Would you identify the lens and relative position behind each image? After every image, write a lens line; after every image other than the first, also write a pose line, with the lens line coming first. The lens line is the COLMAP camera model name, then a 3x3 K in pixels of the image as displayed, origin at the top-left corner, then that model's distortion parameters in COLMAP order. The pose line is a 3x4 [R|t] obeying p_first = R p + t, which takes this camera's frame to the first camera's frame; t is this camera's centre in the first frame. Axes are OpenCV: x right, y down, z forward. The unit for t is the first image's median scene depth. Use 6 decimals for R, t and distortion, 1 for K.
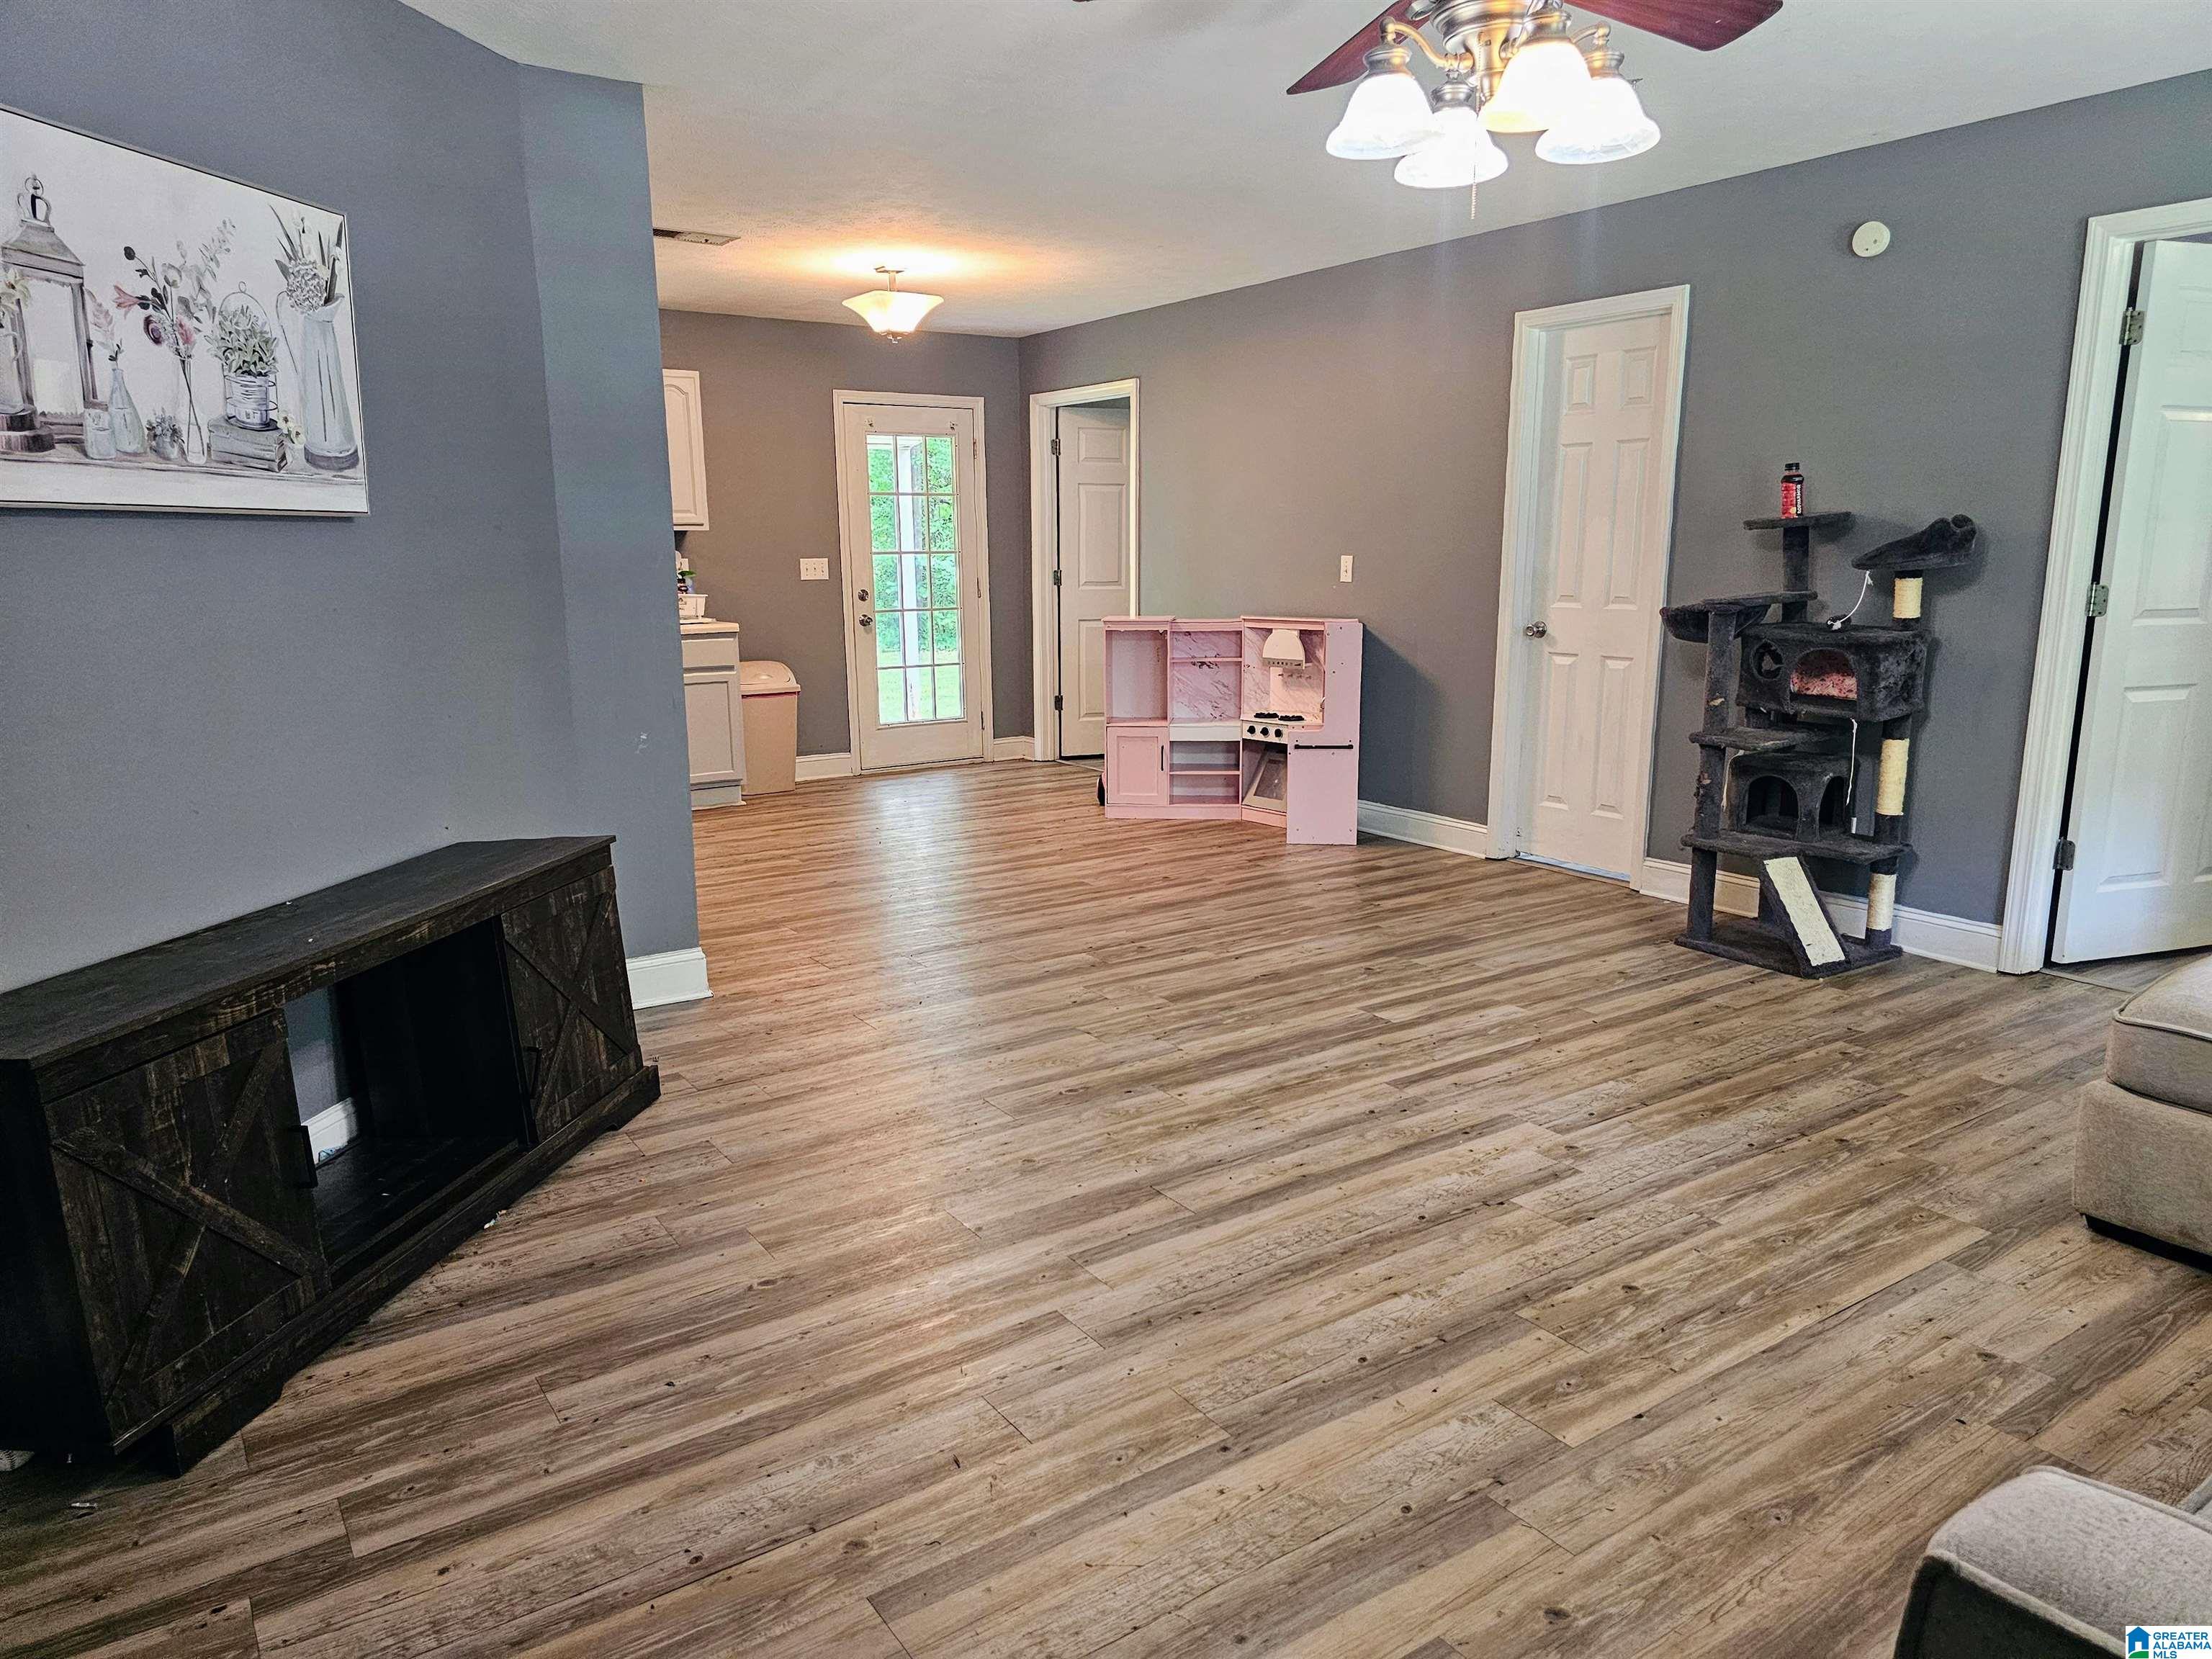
lens RADIAL K [[1481.5, 0, 1095.8], [0, 1481.5, 824.4], [0, 0, 1]] dist [0.062317, -0.042646]
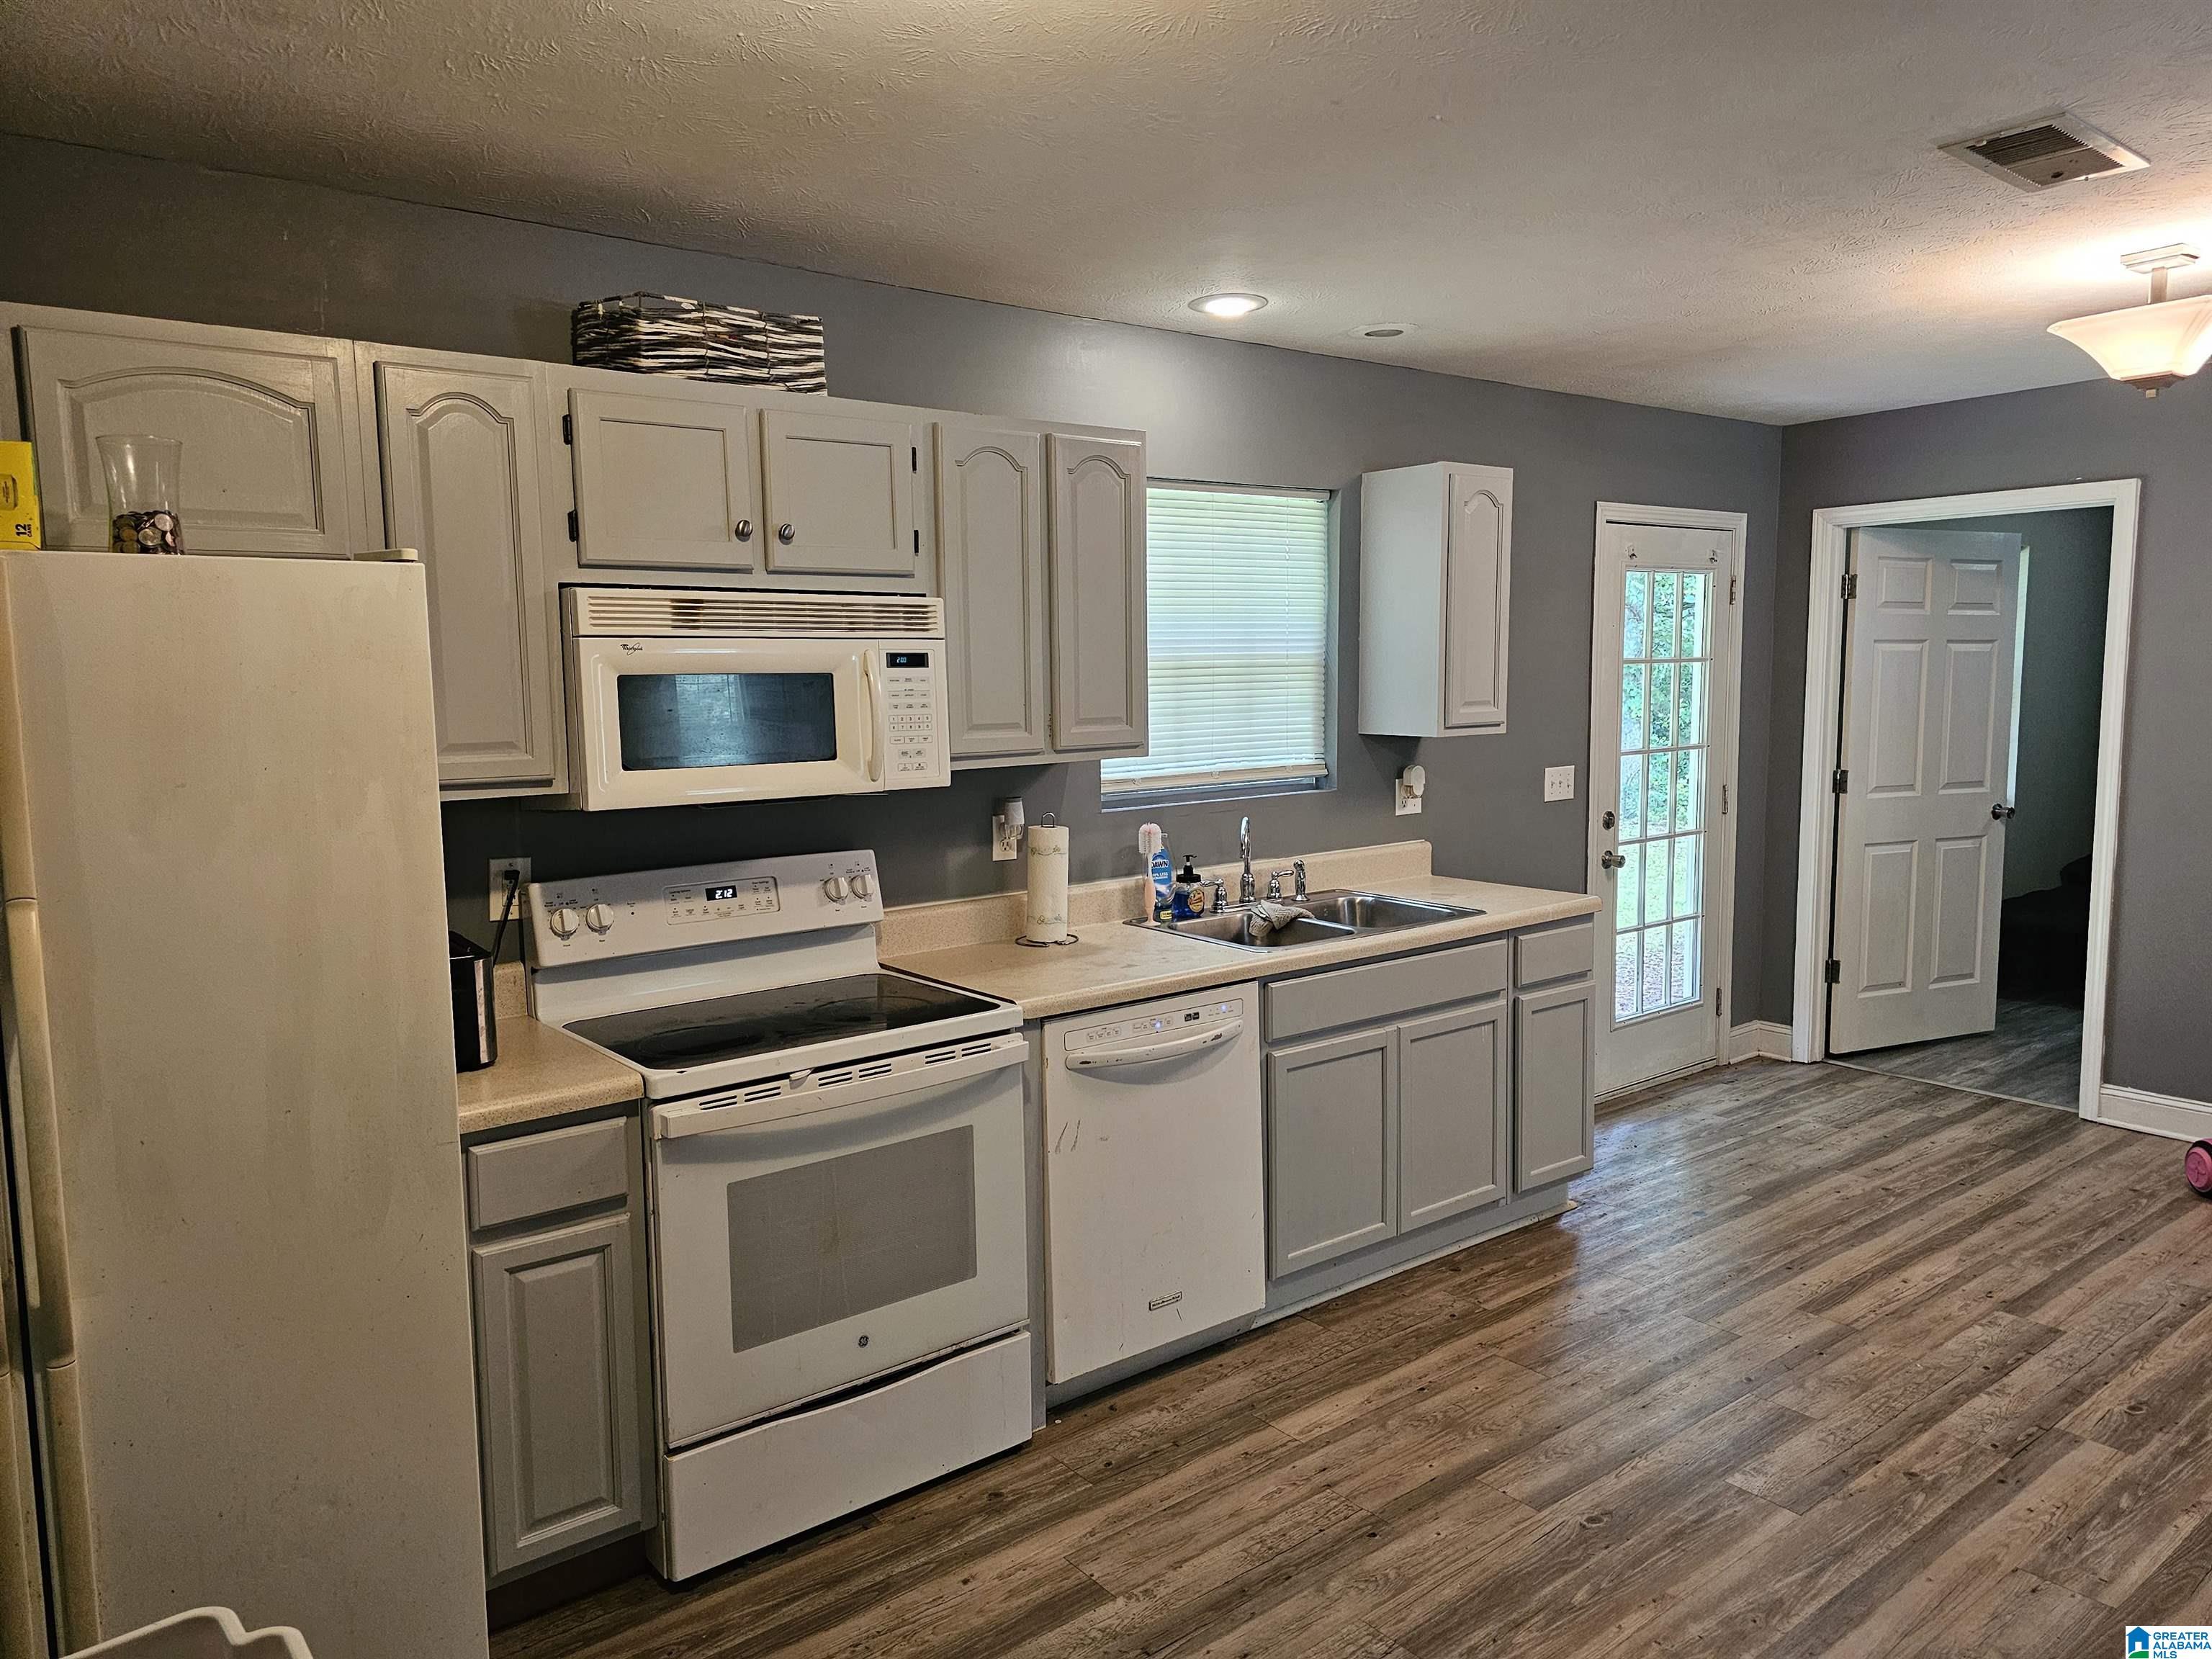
lens RADIAL K [[1481.5, 0, 1107.9], [0, 1481.5, 819.8], [0, 0, 1]] dist [0.062317, -0.042646]
pose [[0.997728, -0.014158, 0.065862, -1.082589], [0.020020, 0.995812, -0.089207, -0.272172], [-0.064323, 0.090323, 0.993833, 1.025909]]
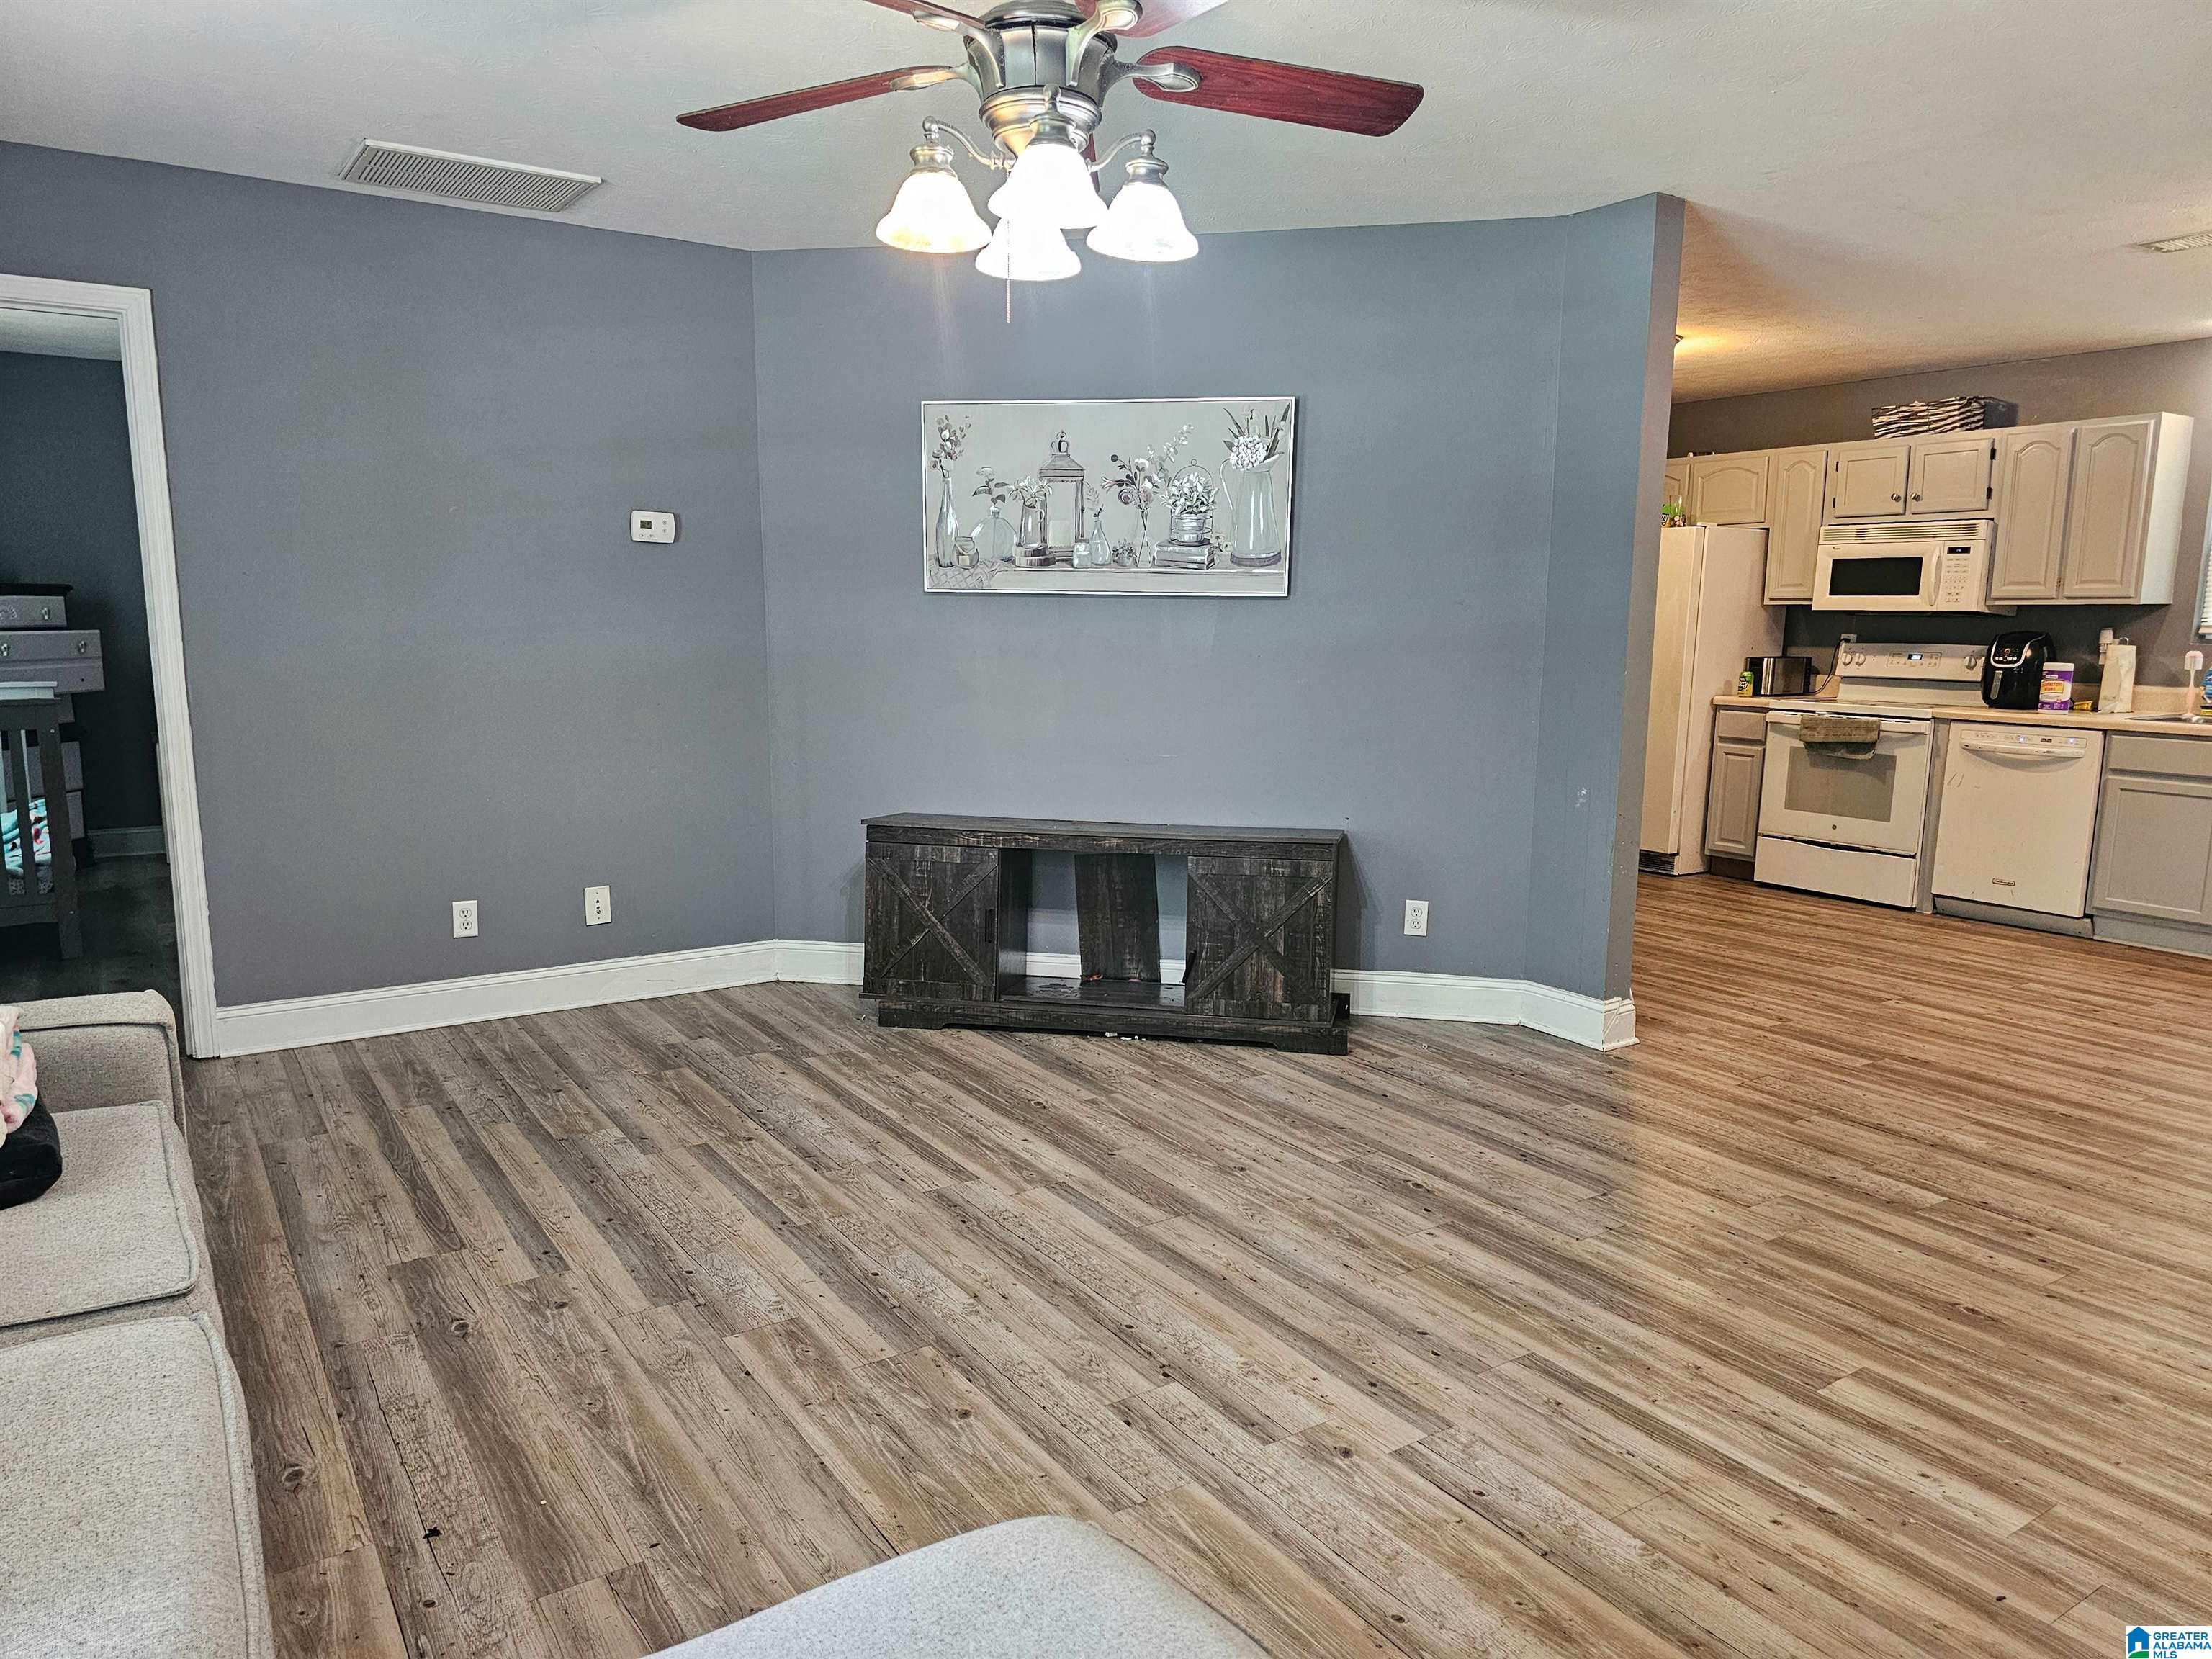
lens RADIAL K [[1481.5, 0, 1114.6], [0, 1481.5, 840.3], [0, 0, 1]] dist [0.062317, -0.042646]
pose [[-0.005354, 0.165180, -0.986249, 1.026674], [-0.200701, 0.966017, 0.162881, -0.176016], [0.979638, 0.198813, 0.027980, 0.837596]]
